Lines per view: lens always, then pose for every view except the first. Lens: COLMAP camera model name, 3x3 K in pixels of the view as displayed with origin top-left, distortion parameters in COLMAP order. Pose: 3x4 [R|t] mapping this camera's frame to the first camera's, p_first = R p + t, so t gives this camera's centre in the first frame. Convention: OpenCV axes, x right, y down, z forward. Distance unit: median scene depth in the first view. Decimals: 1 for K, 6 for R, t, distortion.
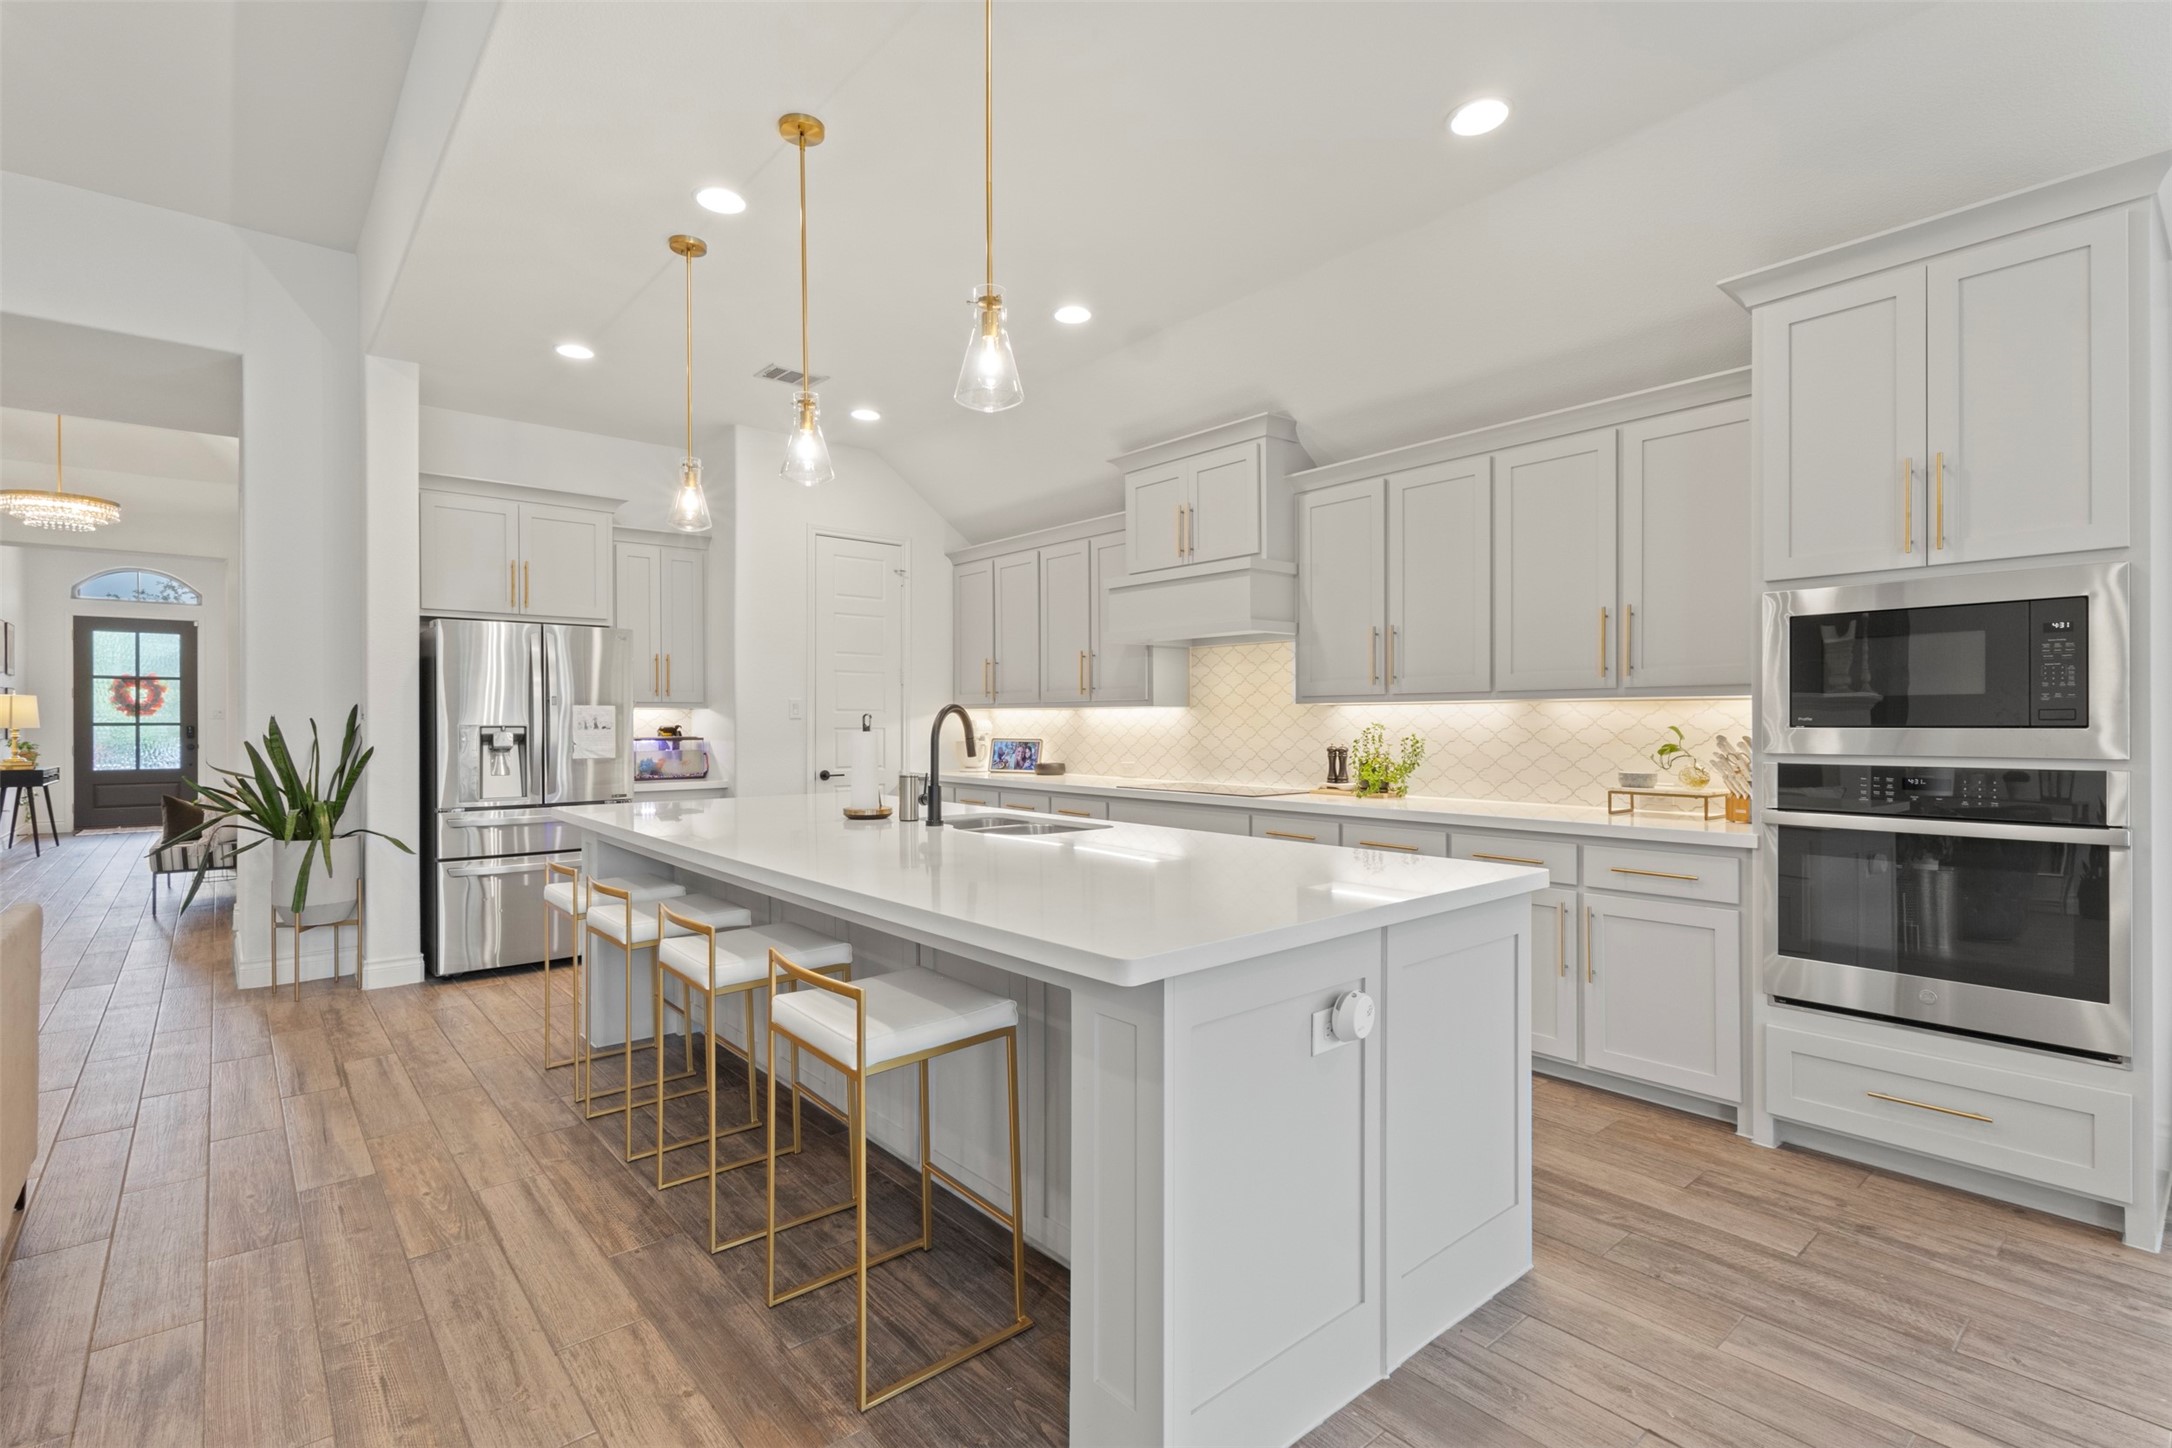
lens RADIAL K [[1011.0, 0, 1075.2], [0, 1011.0, 724.2], [0, 0, 1]] dist [0.007529, -0.002432]
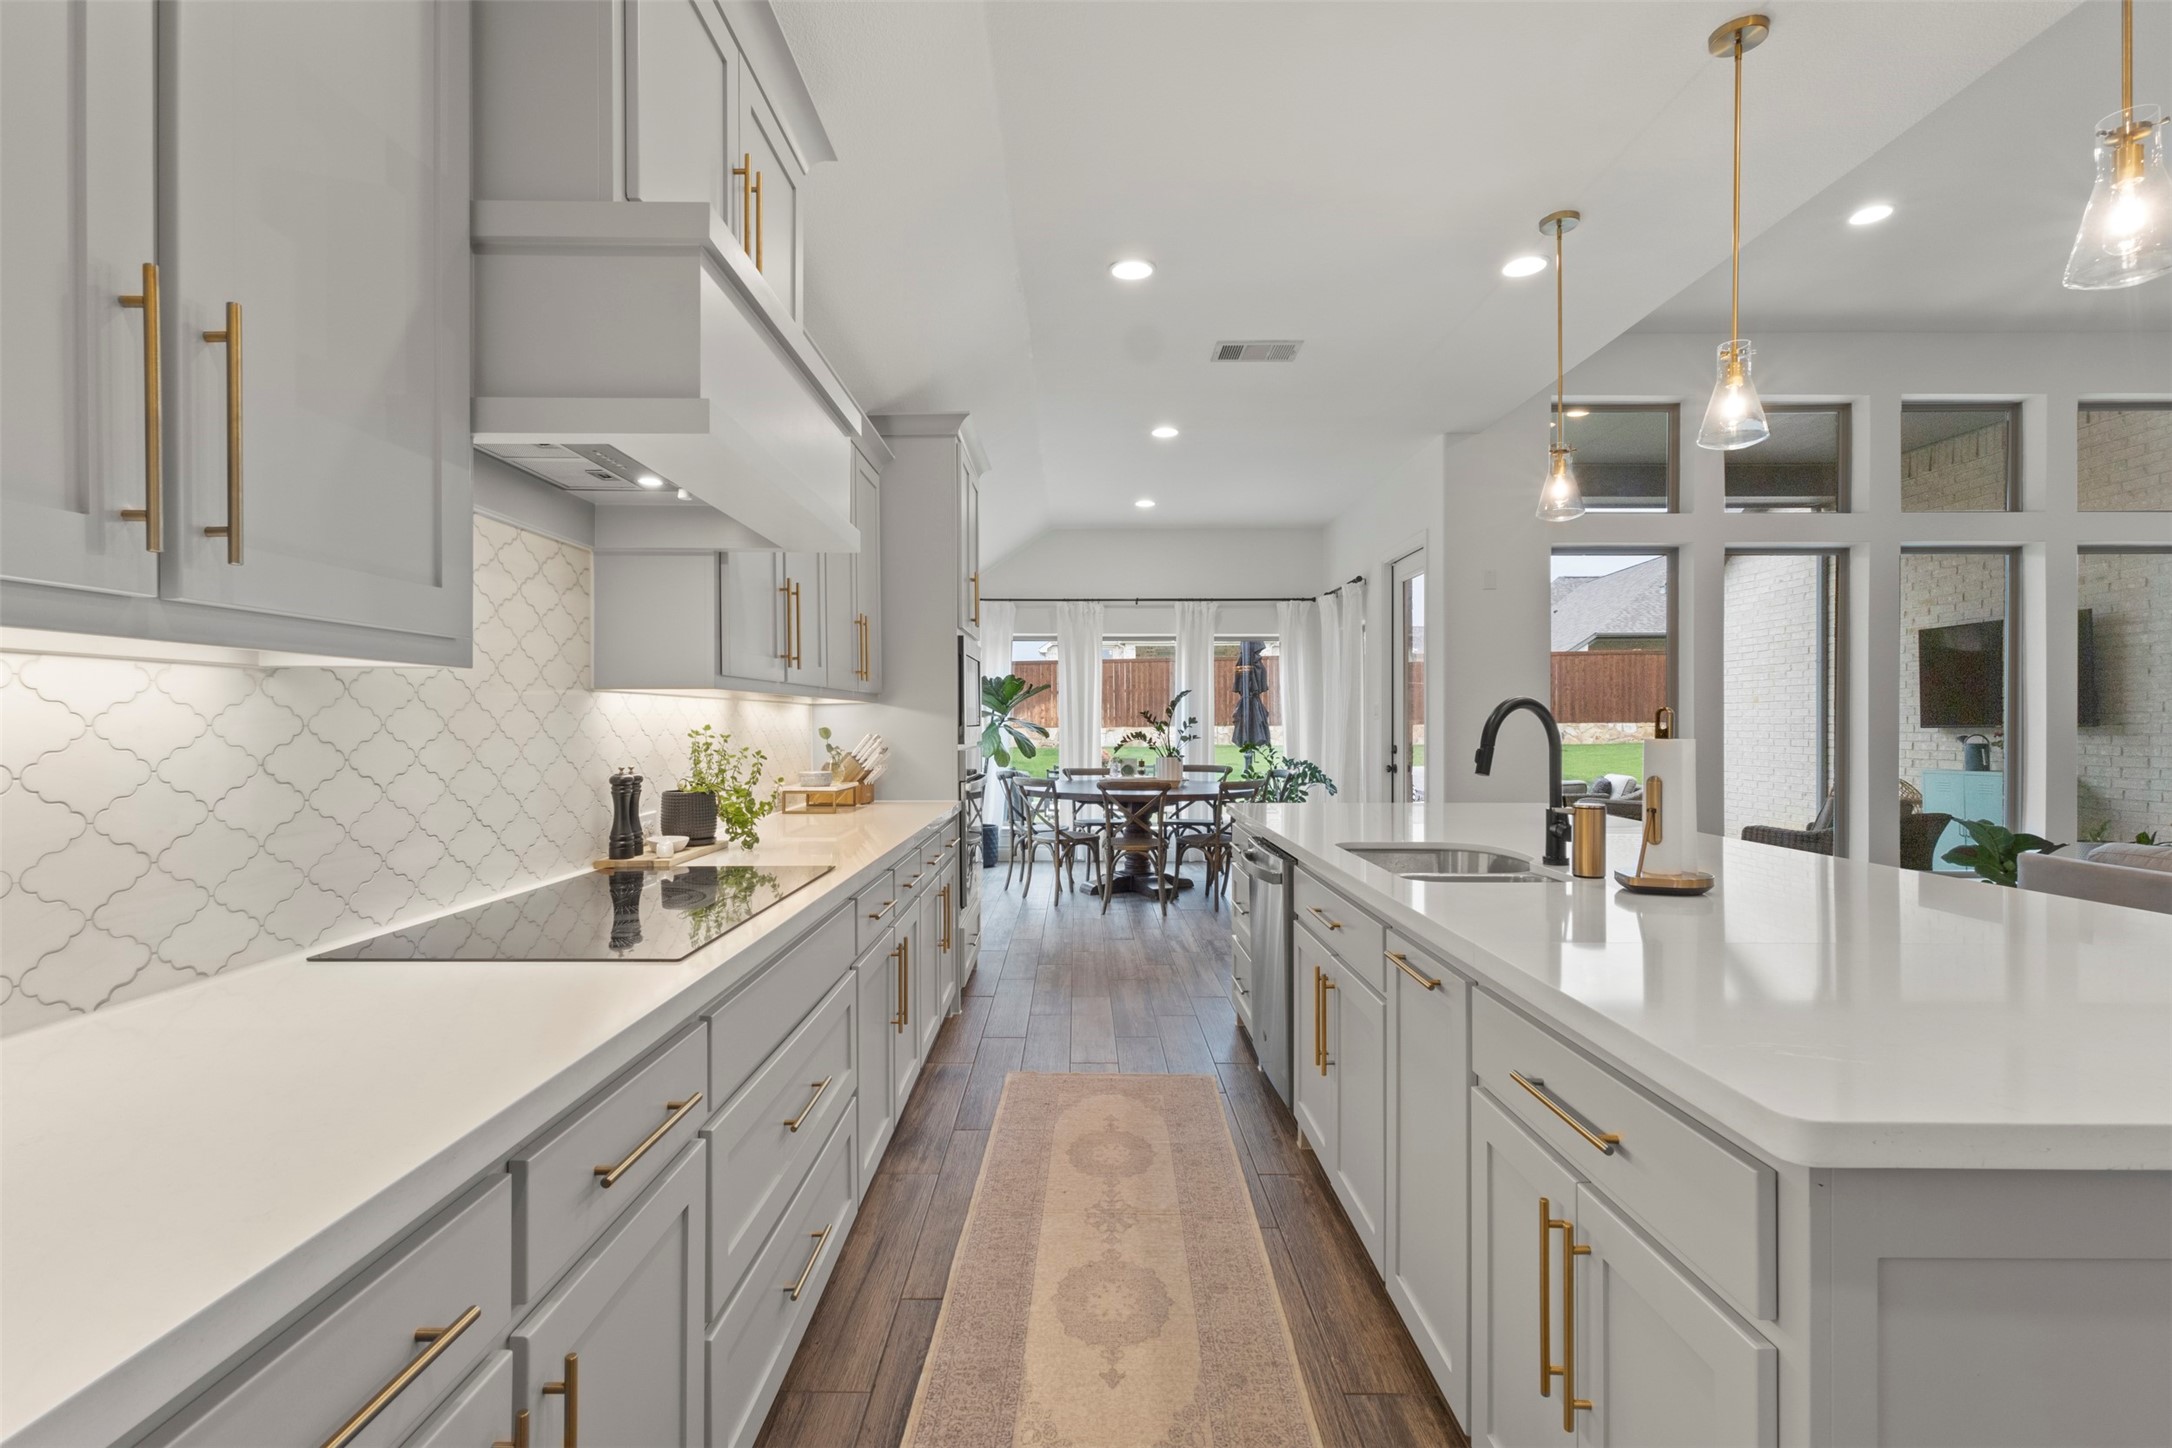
lens RADIAL K [[1011.0, 0, 1090.2], [0, 1011.0, 735.7], [0, 0, 1]] dist [0.007529, -0.002432]
pose [[-0.770272, -0.006936, 0.637678, -0.249042], [0.003585, 0.999878, 0.015205, -0.003853], [-0.637705, 0.013998, -0.770153, 1.271877]]
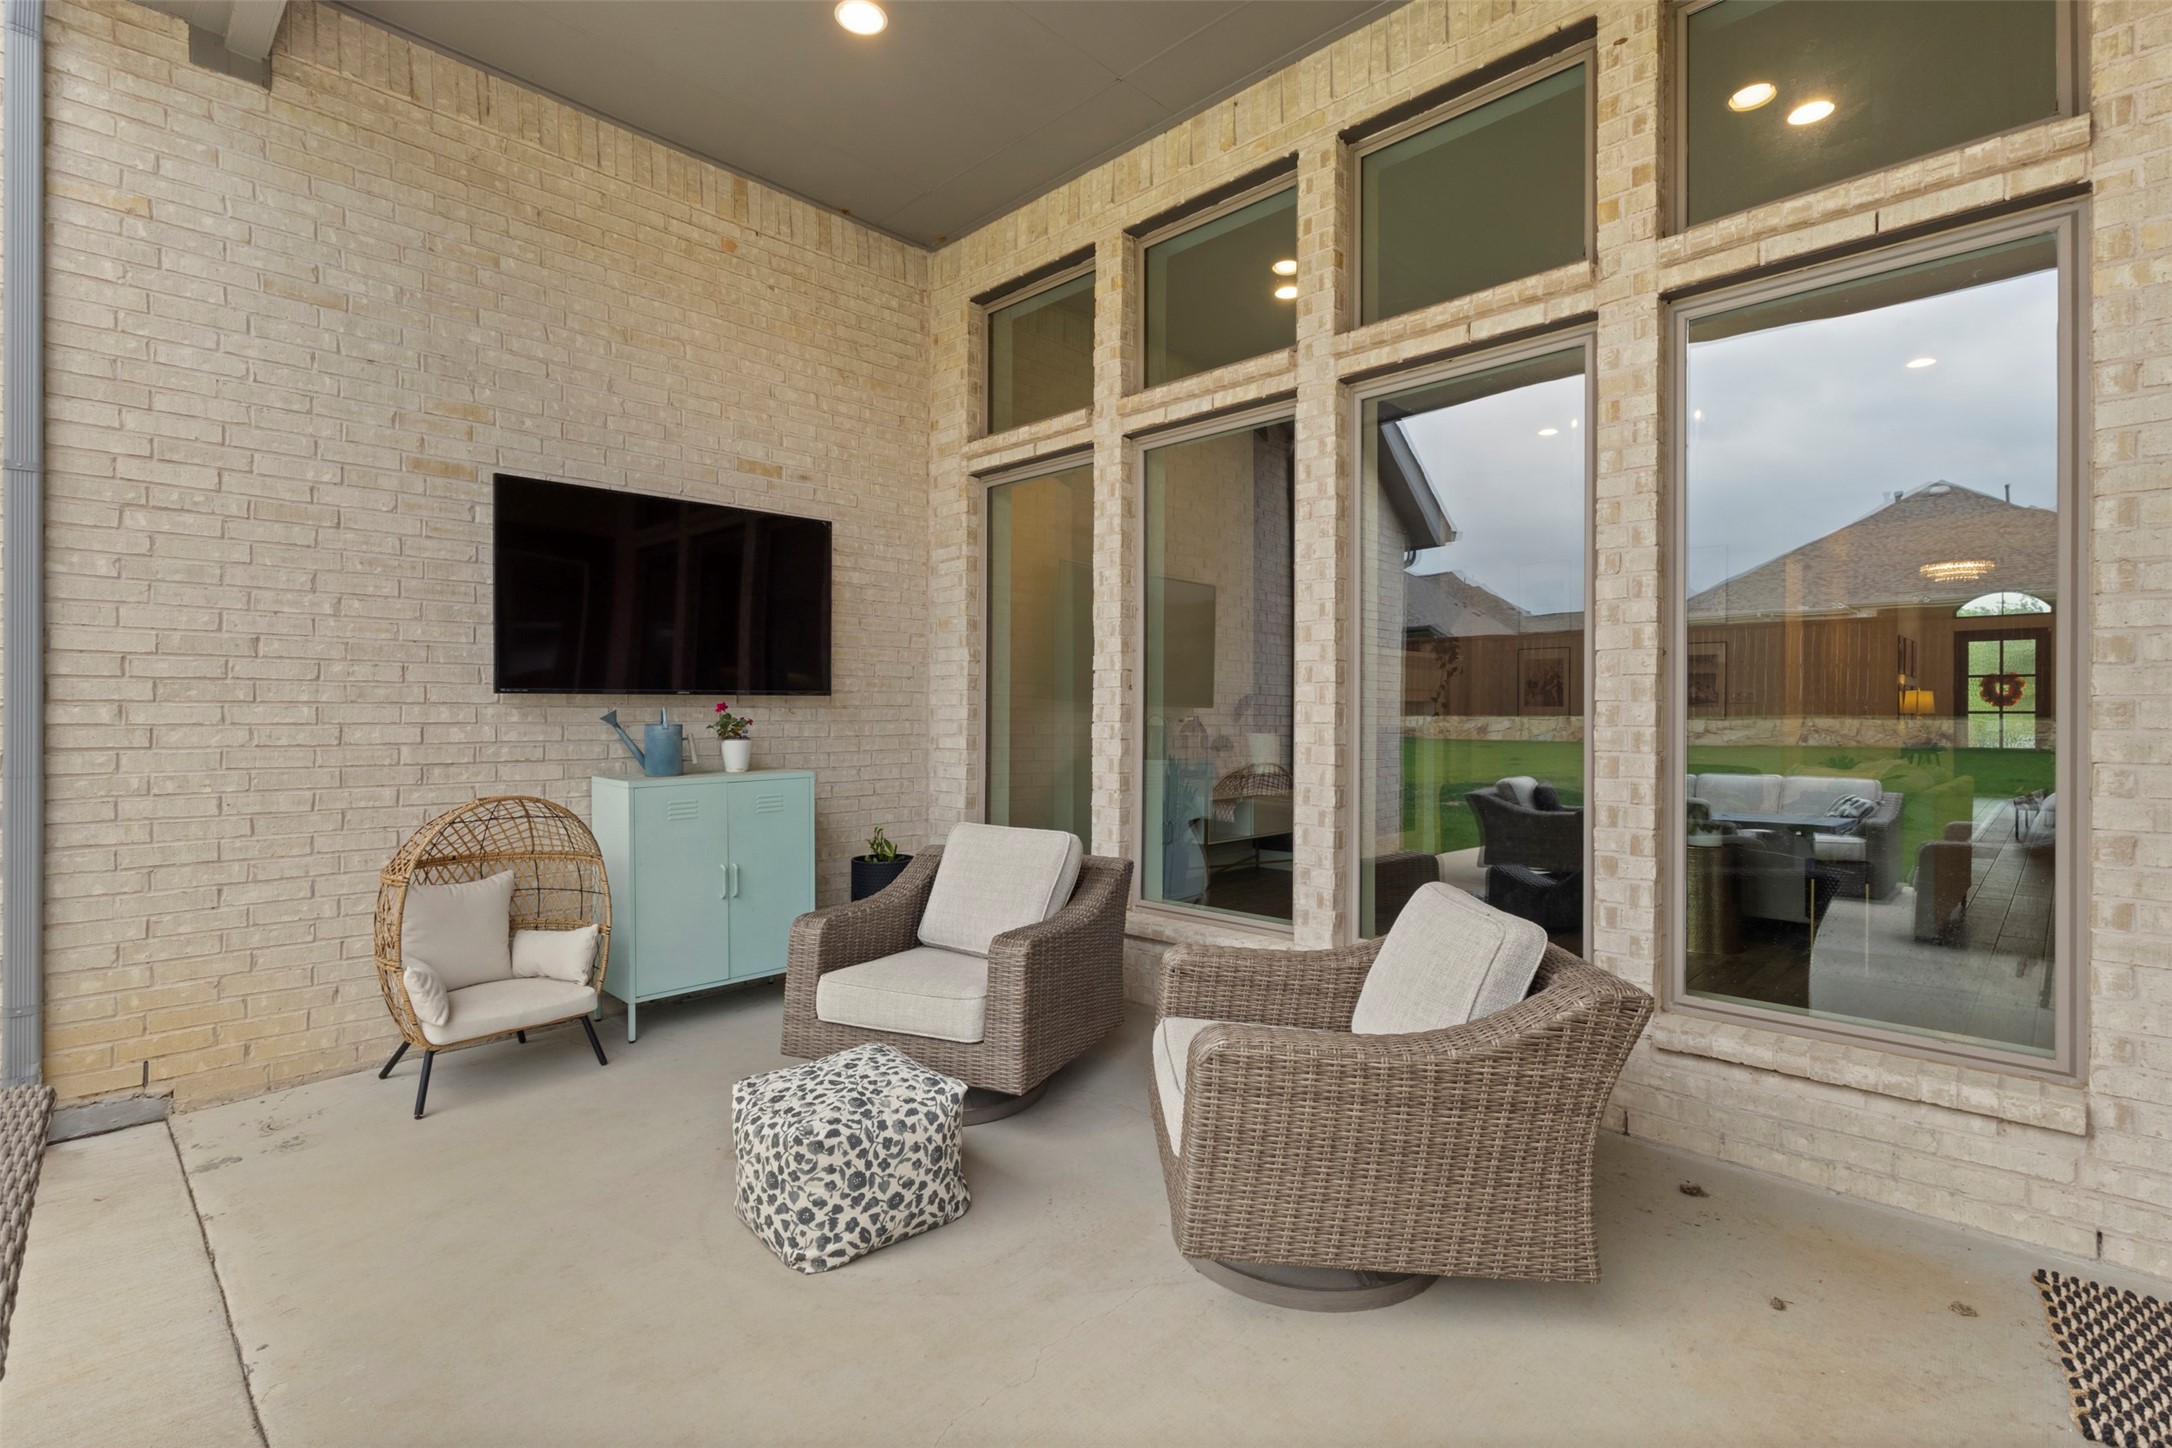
lens RADIAL K [[1011.0, 0, 1054.1], [0, 1011.0, 715.2], [0, 0, 1]] dist [0.007529, -0.002432]
pose [[0.078163, 0.002826, -0.996937, 0.603188], [-0.008922, 0.999958, 0.002135, 0.027308], [0.996901, 0.008728, 0.078185, -0.673625]]
